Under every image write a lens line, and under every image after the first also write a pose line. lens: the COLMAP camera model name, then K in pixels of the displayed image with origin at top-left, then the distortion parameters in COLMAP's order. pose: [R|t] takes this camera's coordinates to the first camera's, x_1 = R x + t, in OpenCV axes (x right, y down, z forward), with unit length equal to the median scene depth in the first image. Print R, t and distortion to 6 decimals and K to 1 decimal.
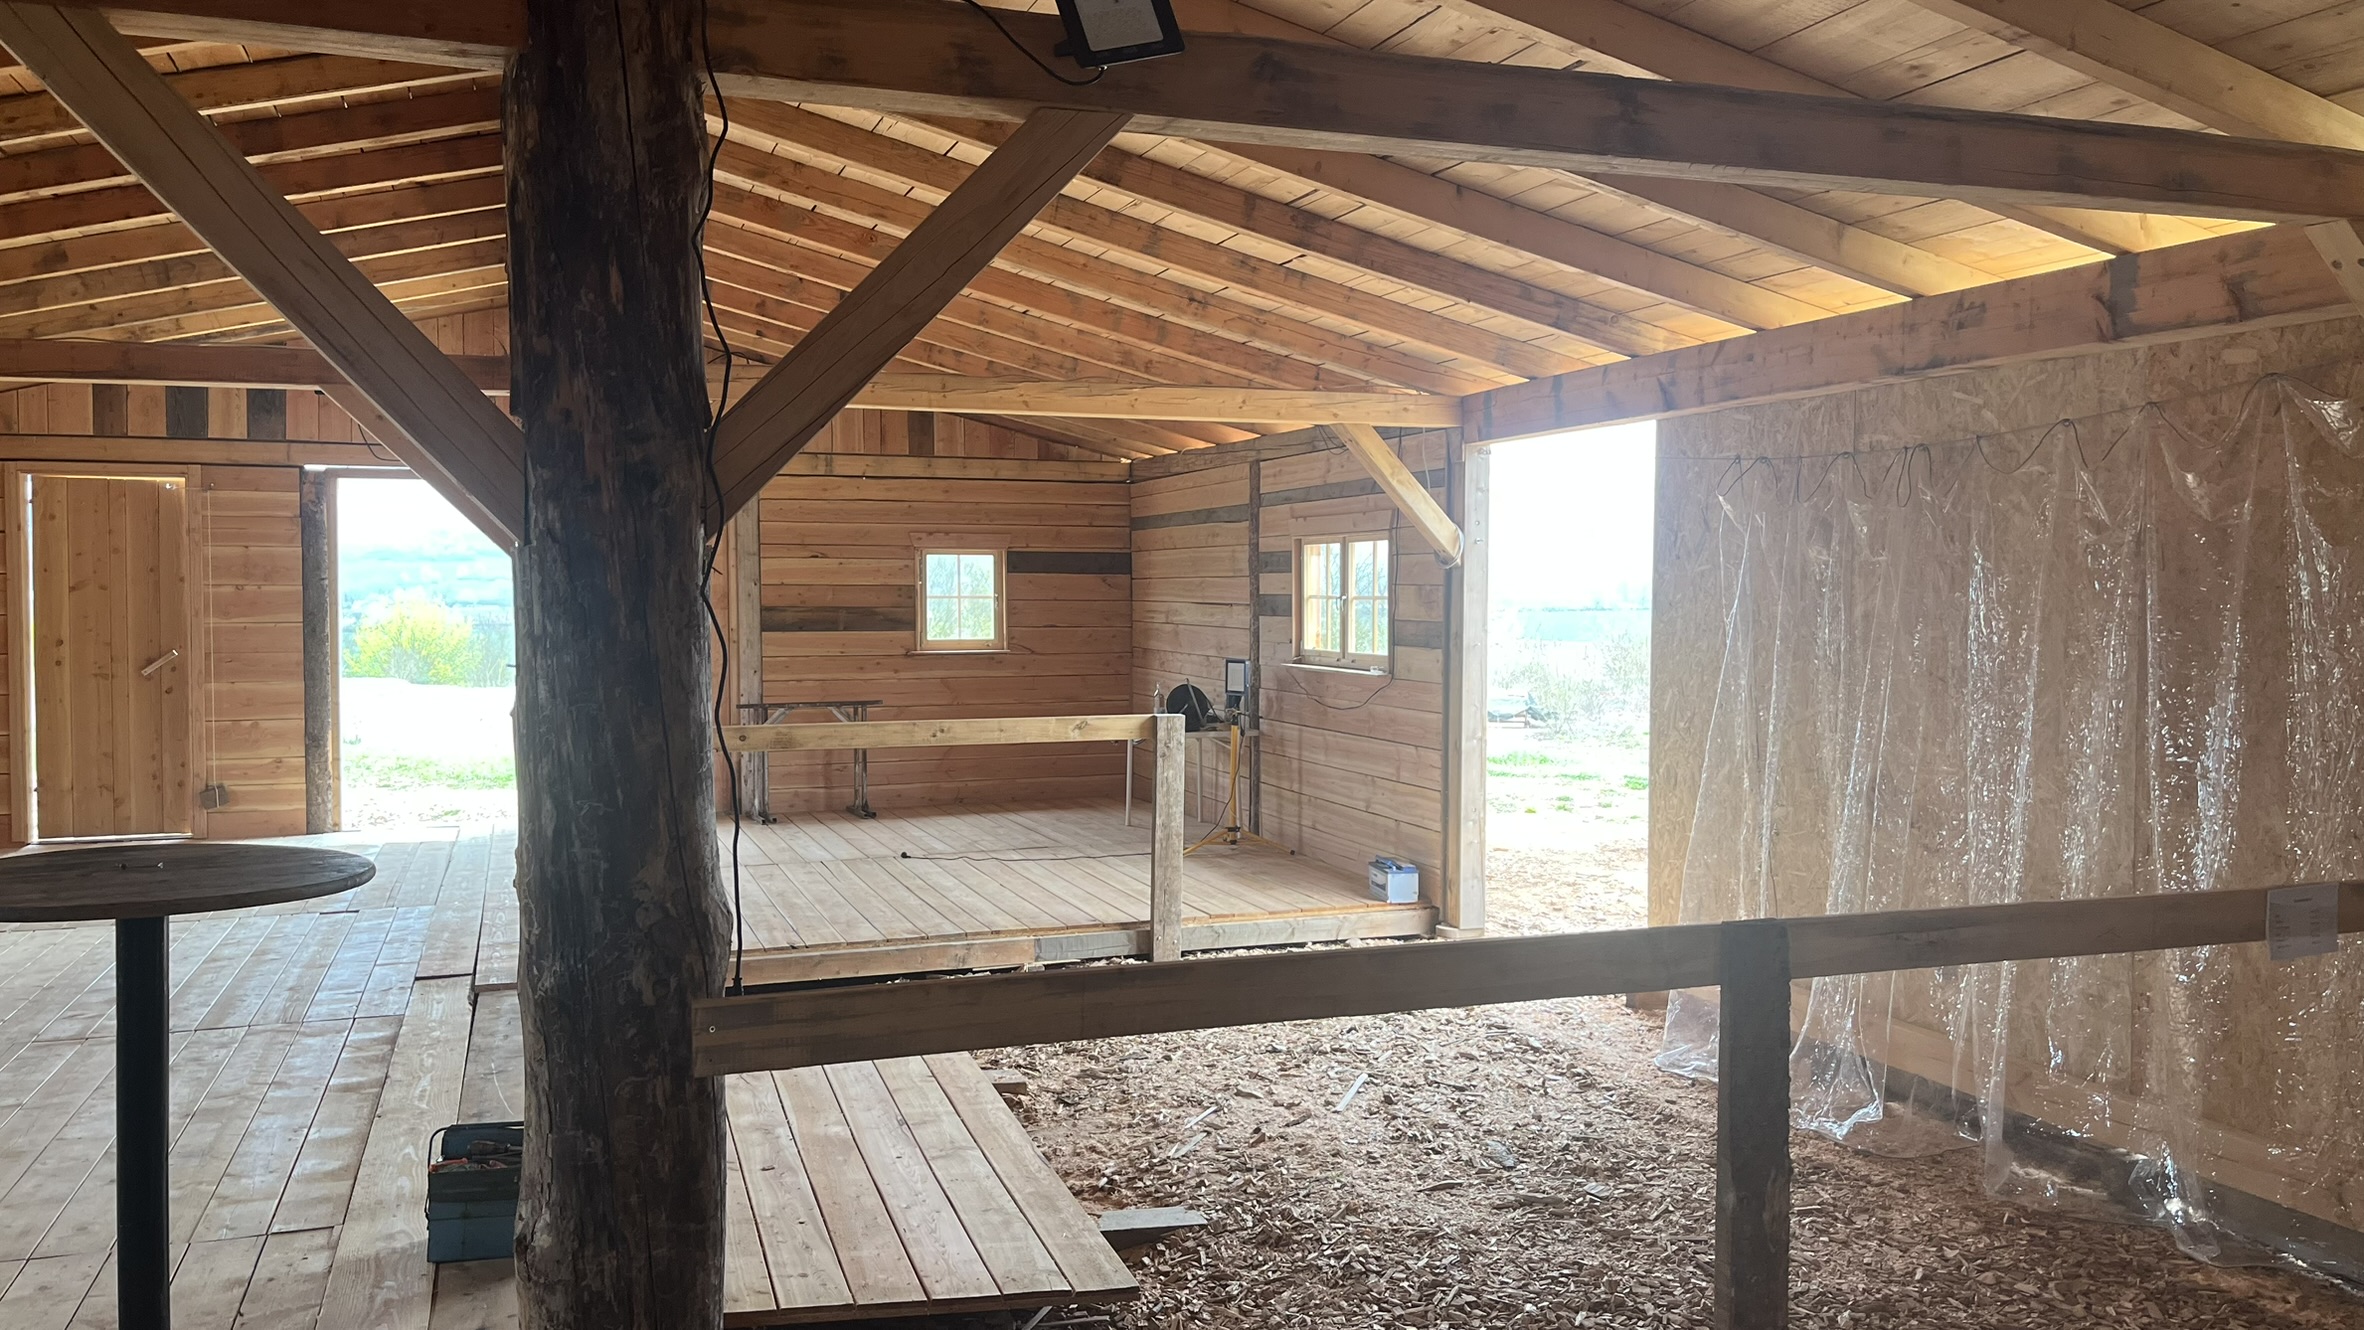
lens RADIAL K [[1794.7, 0, 1195.0], [0, 1794.7, 646.9], [0, 0, 1]] dist [0.060045, -0.073510]
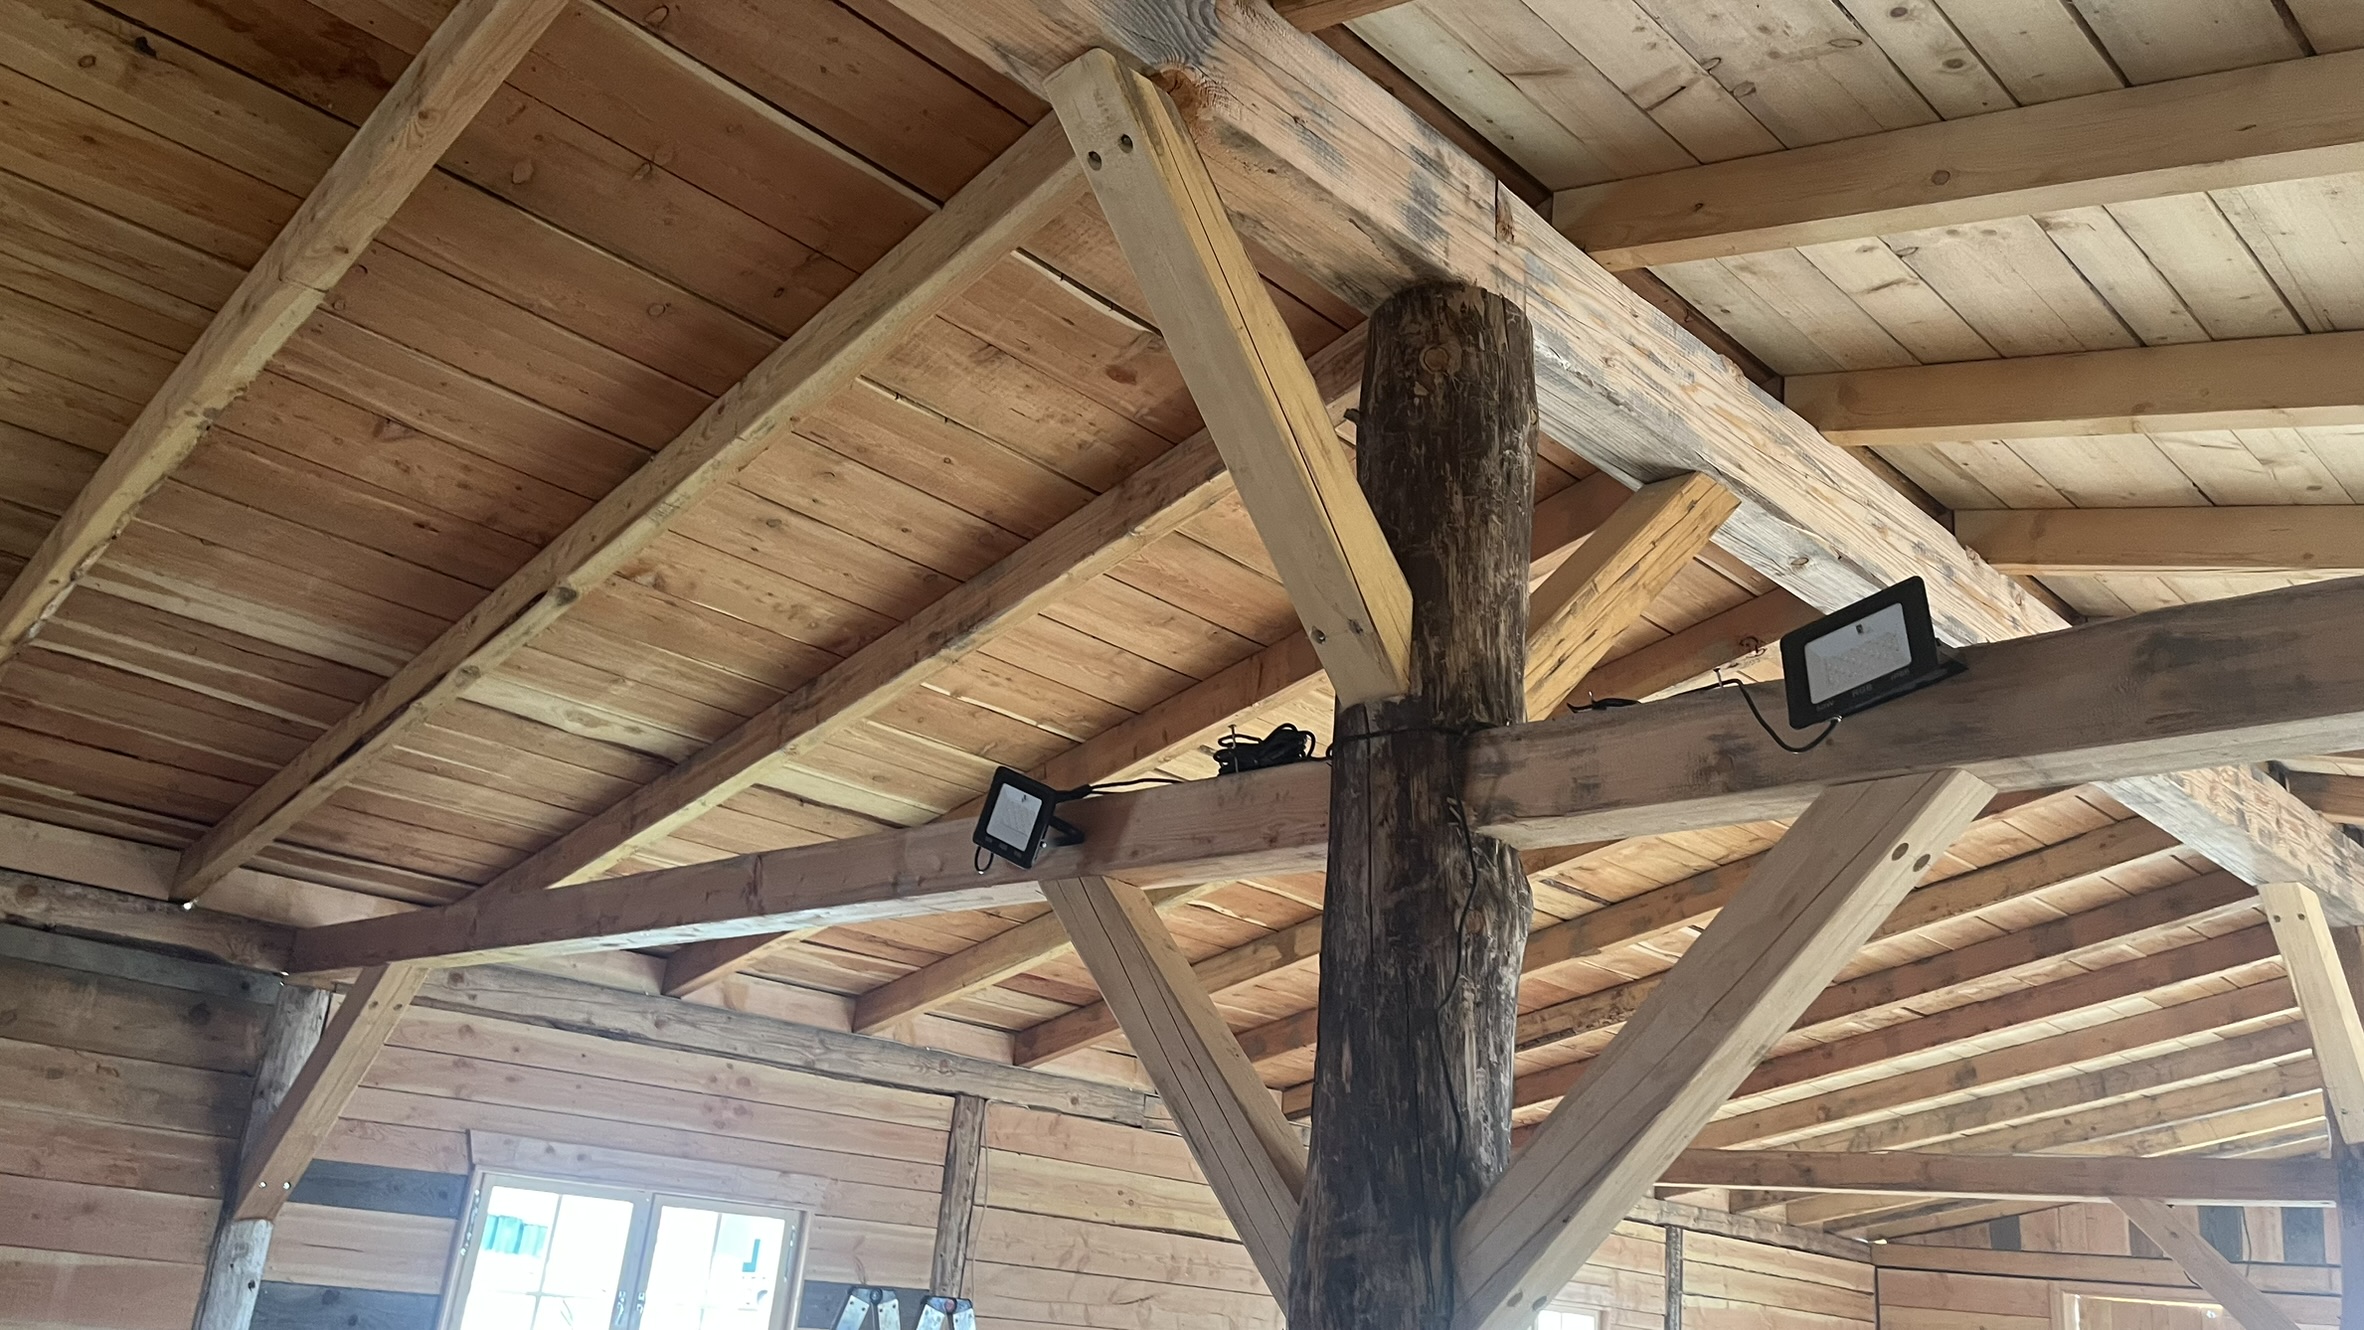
lens RADIAL K [[1794.7, 0, 1192.3], [0, 1794.7, 680.0], [0, 0, 1]] dist [0.060045, -0.073510]
pose [[0.411922, -0.254239, -0.875033, 0.166445], [-0.131084, 0.933767, -0.333012, -0.019556], [0.901741, 0.251878, 0.351312, 0.170763]]
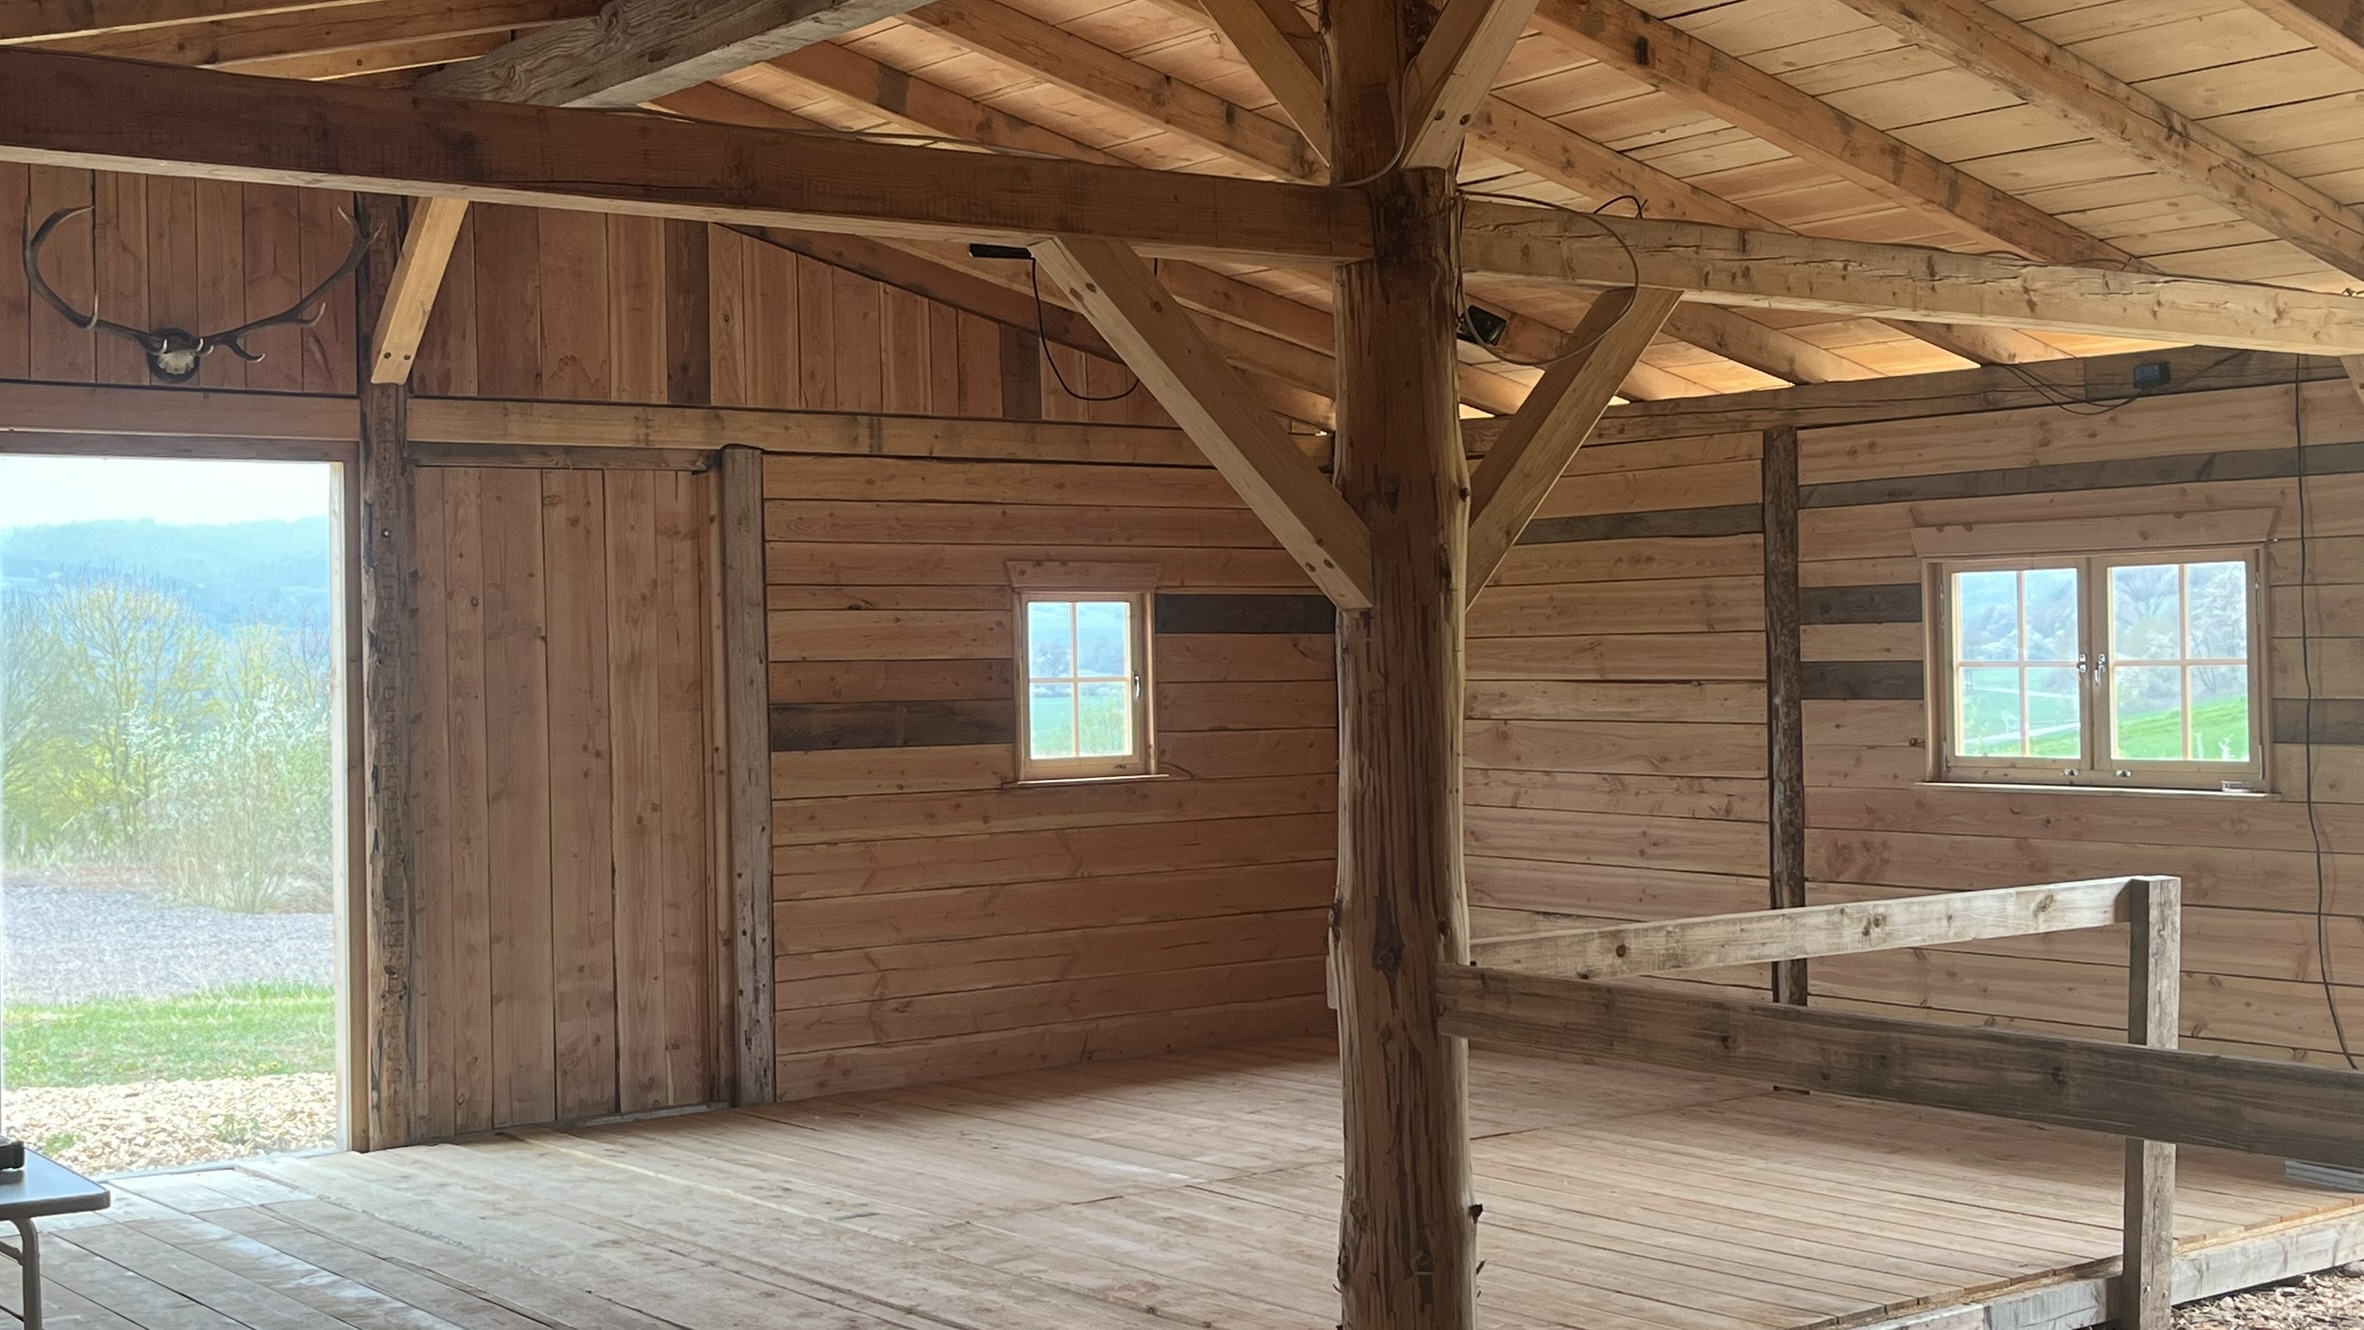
lens RADIAL K [[2938.8, 0, 1200.0], [0, 2938.8, 638.4], [0, 0, 1]] dist [0.067129, 0.000000]
pose [[0.955429, -0.013286, 0.294921, -0.581890], [0.025714, 0.998935, -0.038302, -0.008306], [-0.294099, 0.044178, 0.954754, 0.226677]]
